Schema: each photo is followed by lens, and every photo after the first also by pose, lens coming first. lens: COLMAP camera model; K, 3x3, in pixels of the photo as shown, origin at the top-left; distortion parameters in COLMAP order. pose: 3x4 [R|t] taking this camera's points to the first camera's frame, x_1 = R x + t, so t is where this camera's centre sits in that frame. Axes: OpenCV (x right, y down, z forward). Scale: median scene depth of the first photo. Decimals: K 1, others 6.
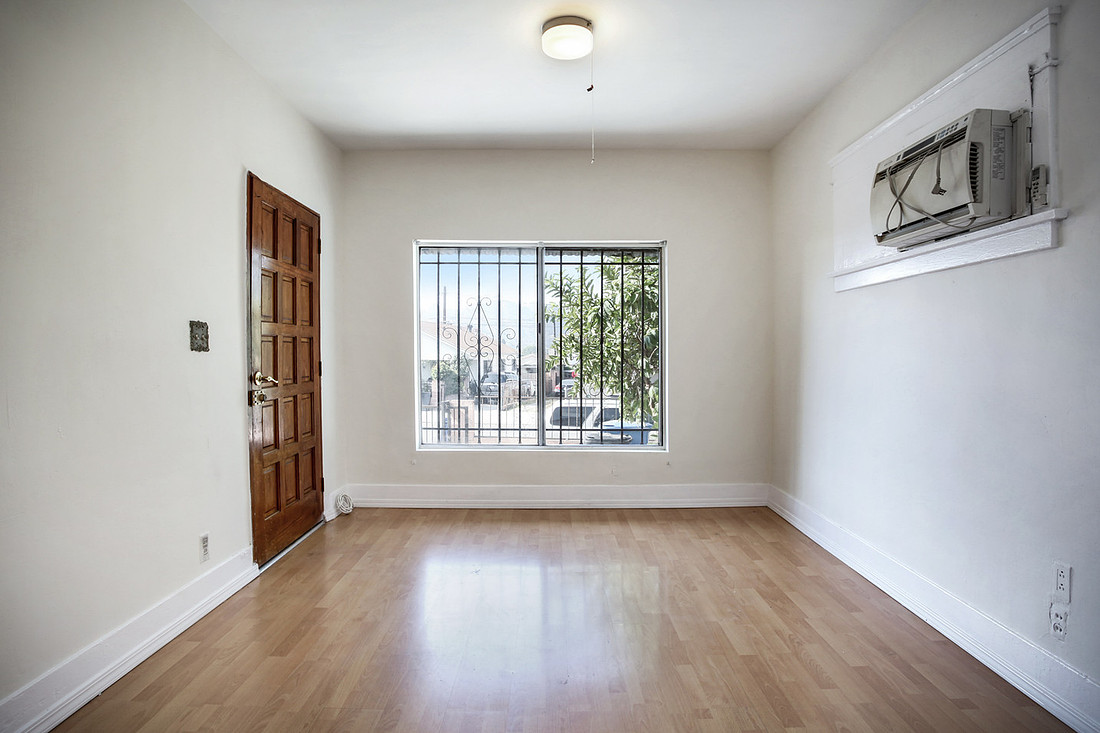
lens RADIAL K [[580.7, 0, 573.7], [0, 580.7, 374.0], [0, 0, 1]] dist [-0.098172, 0.043971]
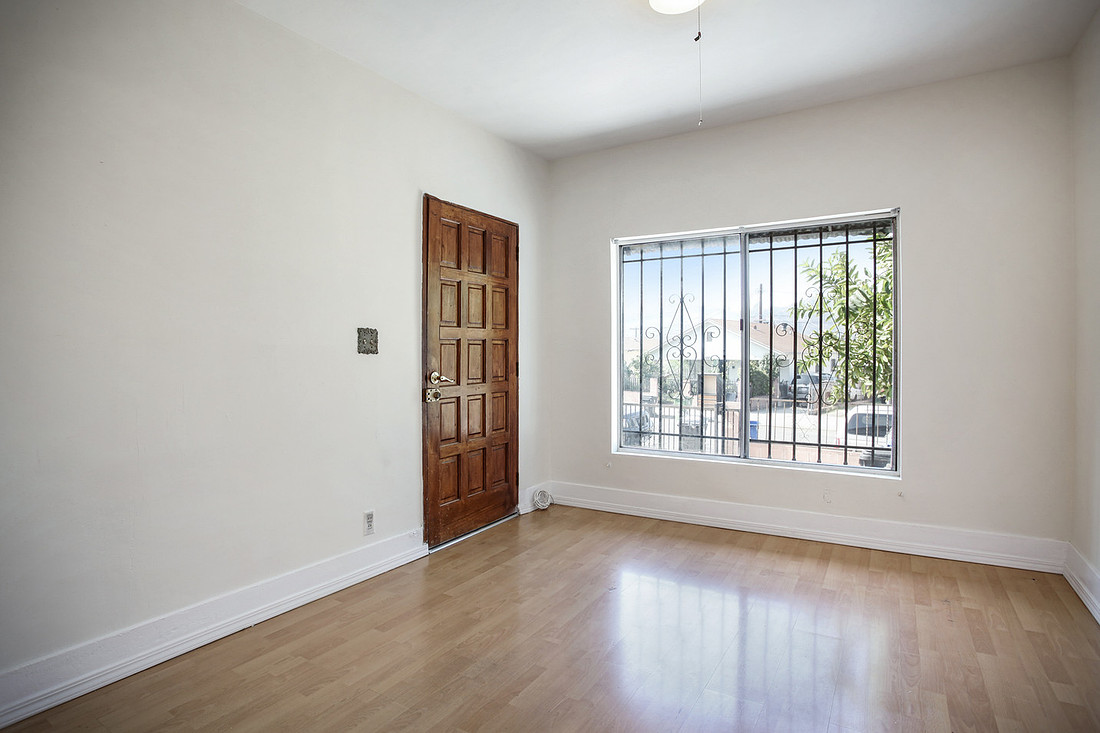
lens RADIAL K [[582.7, 0, 569.2], [0, 582.7, 366.2], [0, 0, 1]] dist [-0.088668, 0.044721]
pose [[0.847451, 0.004865, -0.530852, 0.221900], [-0.011738, 0.999885, -0.009574, -0.005651], [0.530744, 0.014345, 0.847411, 0.140720]]
